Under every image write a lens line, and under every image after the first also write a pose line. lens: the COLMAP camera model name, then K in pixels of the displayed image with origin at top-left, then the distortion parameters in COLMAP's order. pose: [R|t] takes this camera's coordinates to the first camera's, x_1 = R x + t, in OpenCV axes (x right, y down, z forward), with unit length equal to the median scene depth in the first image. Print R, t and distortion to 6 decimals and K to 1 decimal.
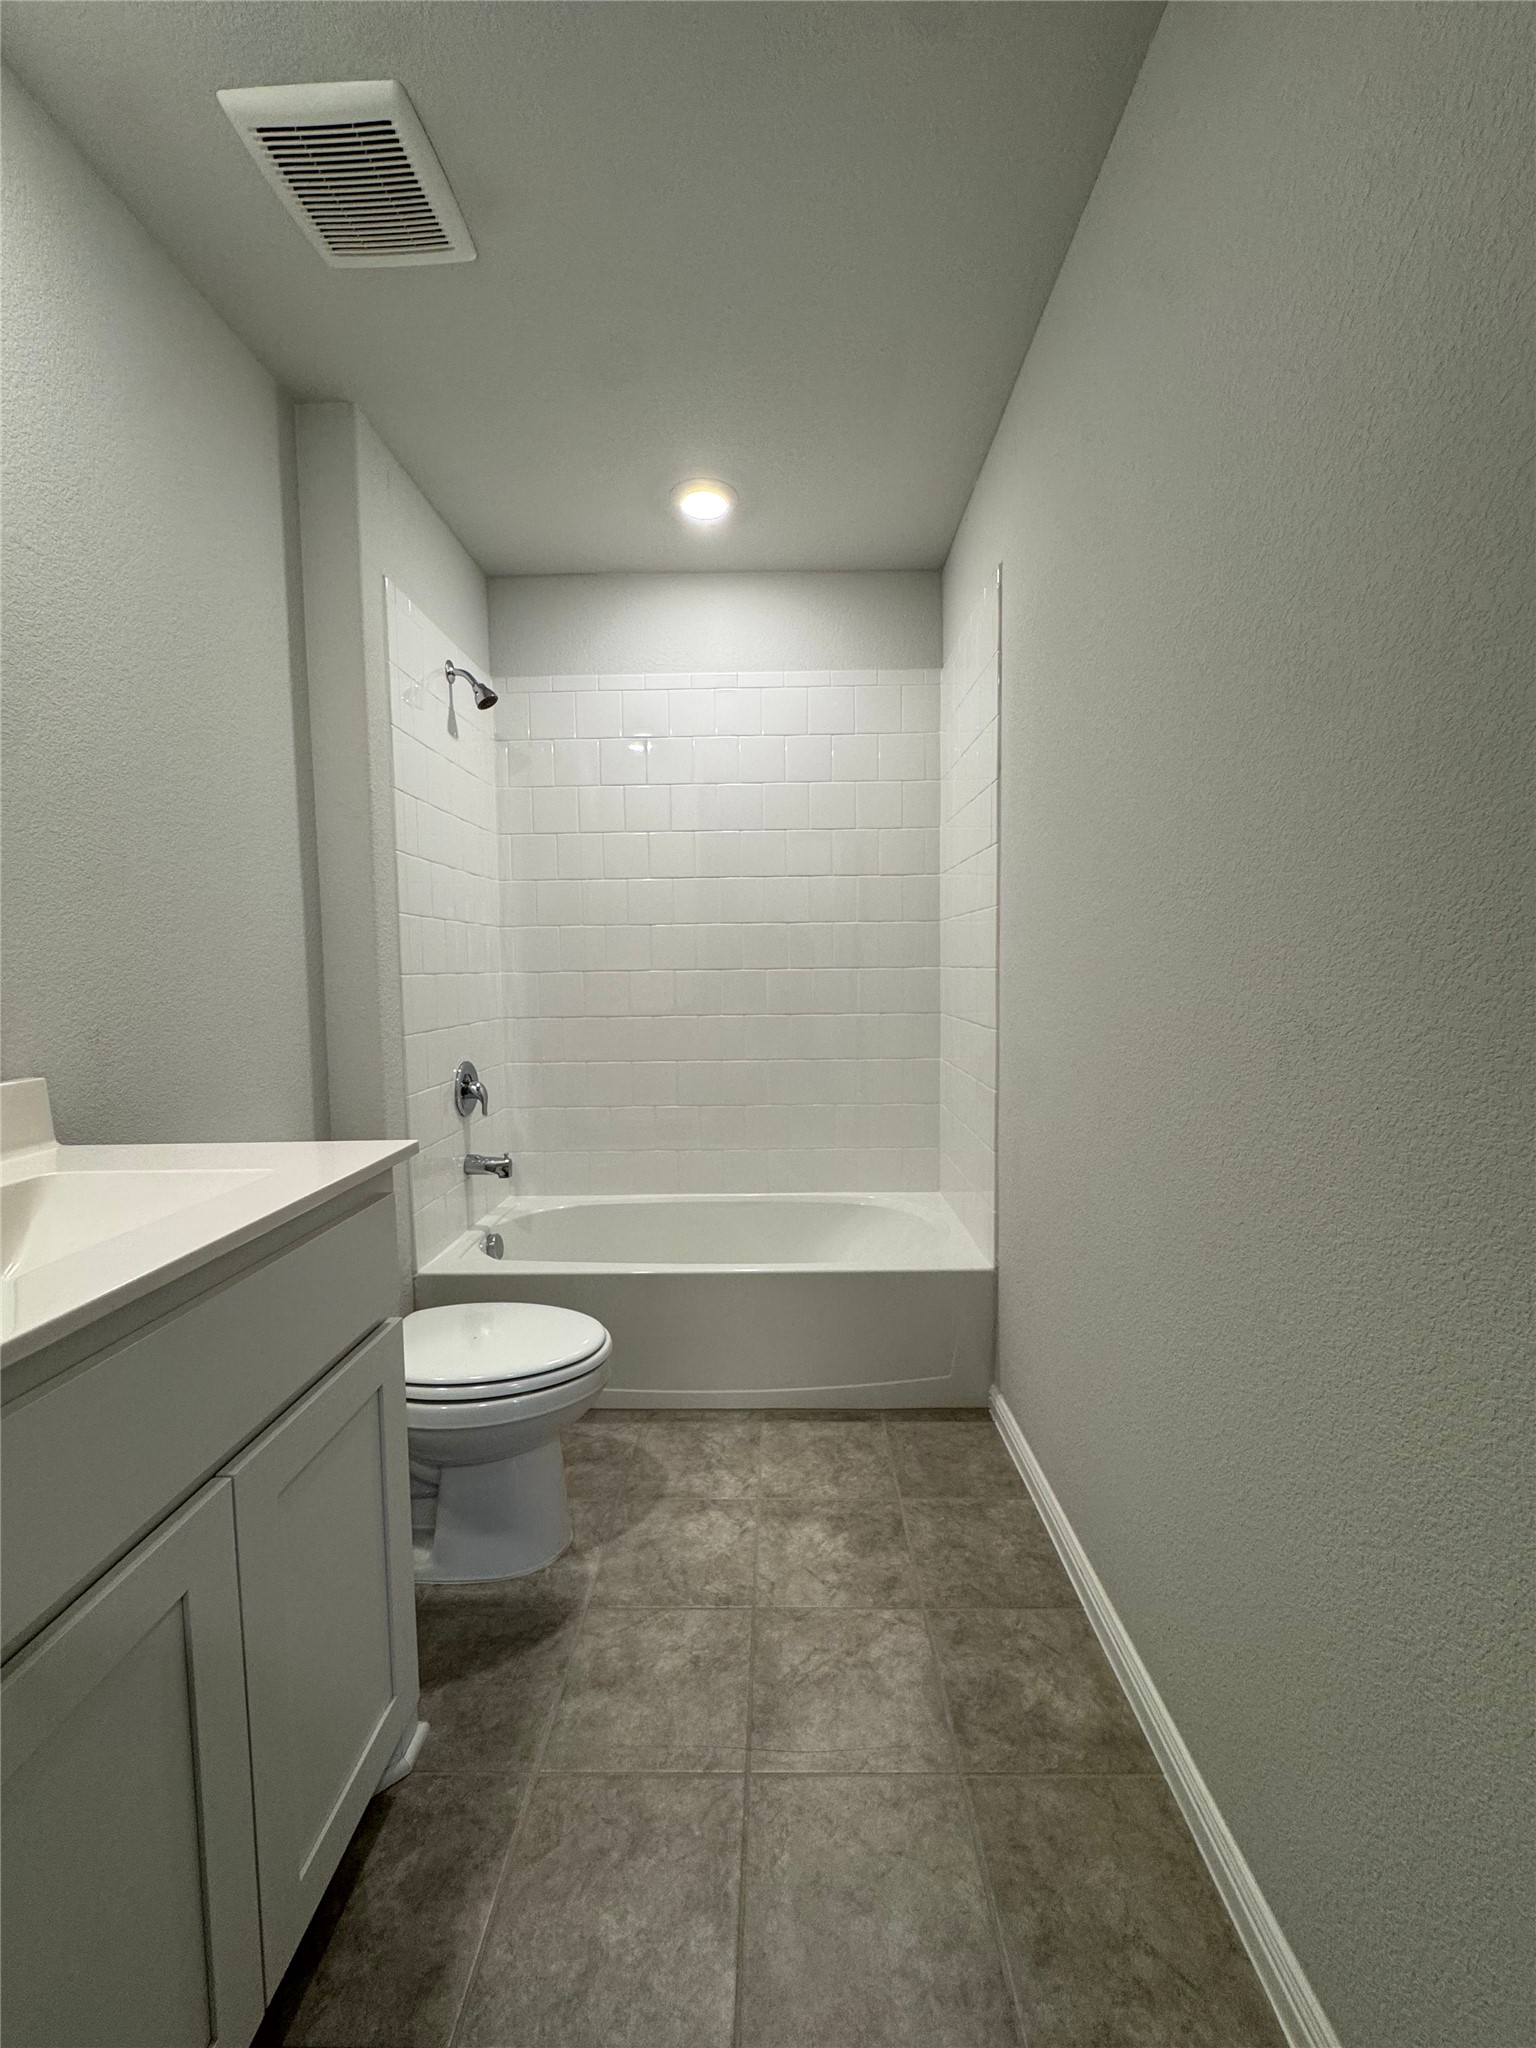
lens RADIAL K [[822.3, 0, 764.5], [0, 822.3, 1021.3], [0, 0, 1]] dist [-0.006231, 0.000827]
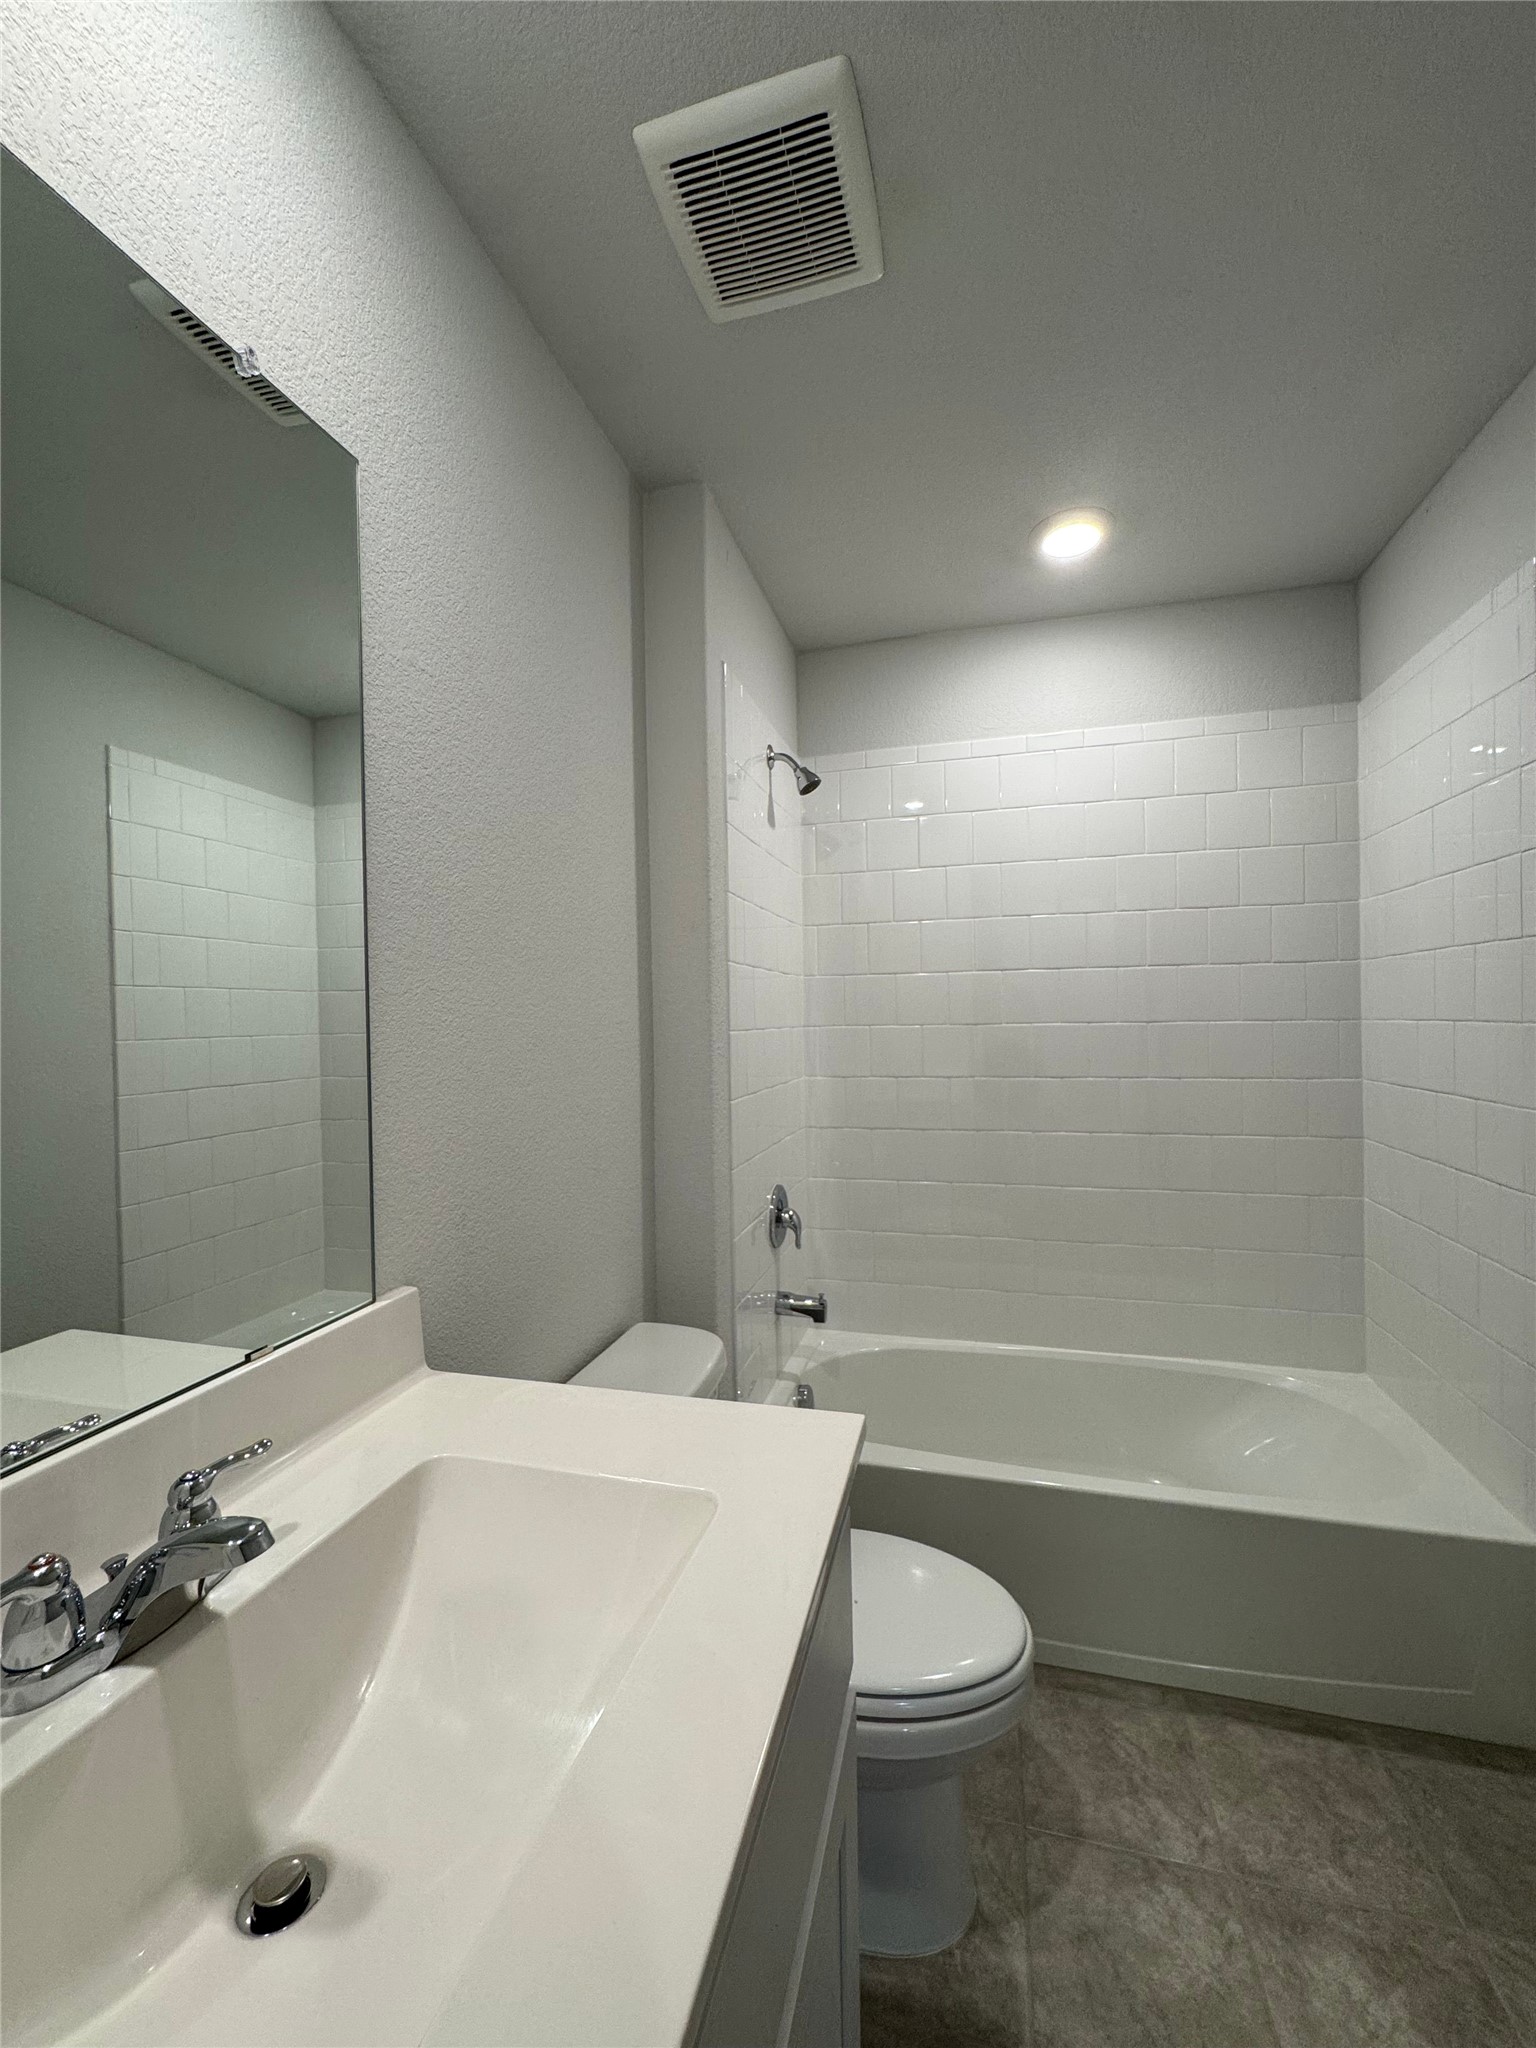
lens RADIAL K [[822.3, 0, 764.5], [0, 822.3, 1021.3], [0, 0, 1]] dist [-0.006231, 0.000827]
pose [[0.969435, -0.000738, -0.245349, -0.187714], [-0.013914, 0.998221, -0.057982, -0.089738], [0.244955, 0.059624, 0.967699, 0.148357]]
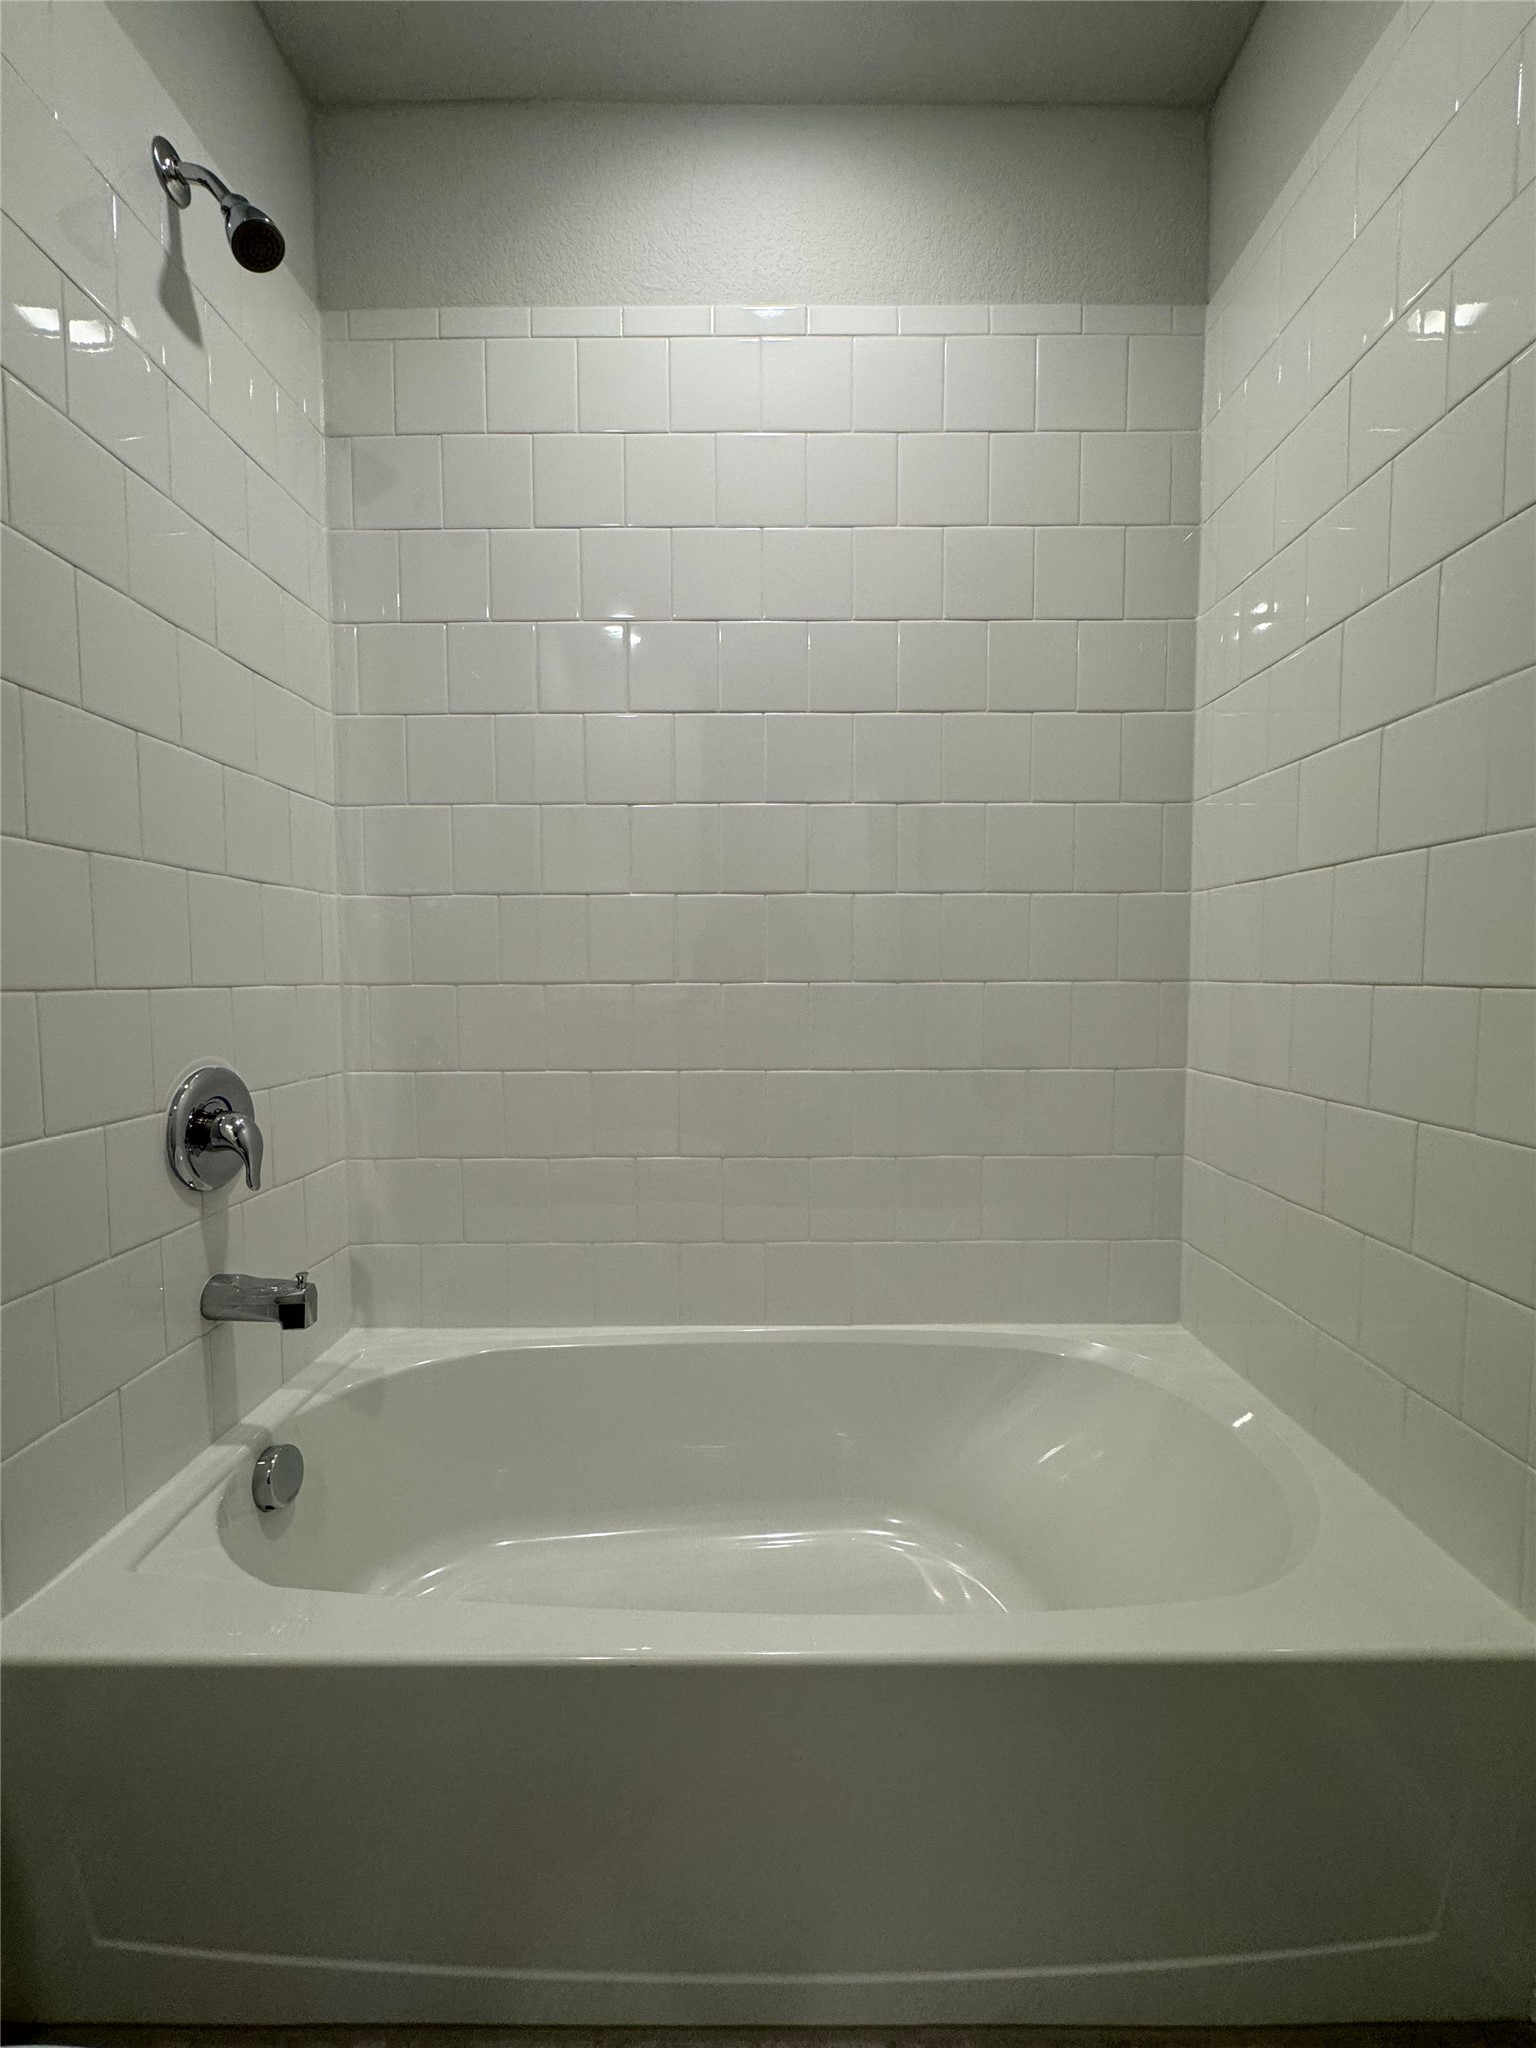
lens RADIAL K [[817.7, 0, 763.3], [0, 817.7, 1028.5], [0, 0, 1]] dist [-0.001830, 0.000049]
pose [[0.999767, 0.008802, 0.019699, -0.084671], [-0.008718, 0.999952, -0.004378, 0.031270], [-0.019737, 0.004205, 0.999796, 0.646674]]
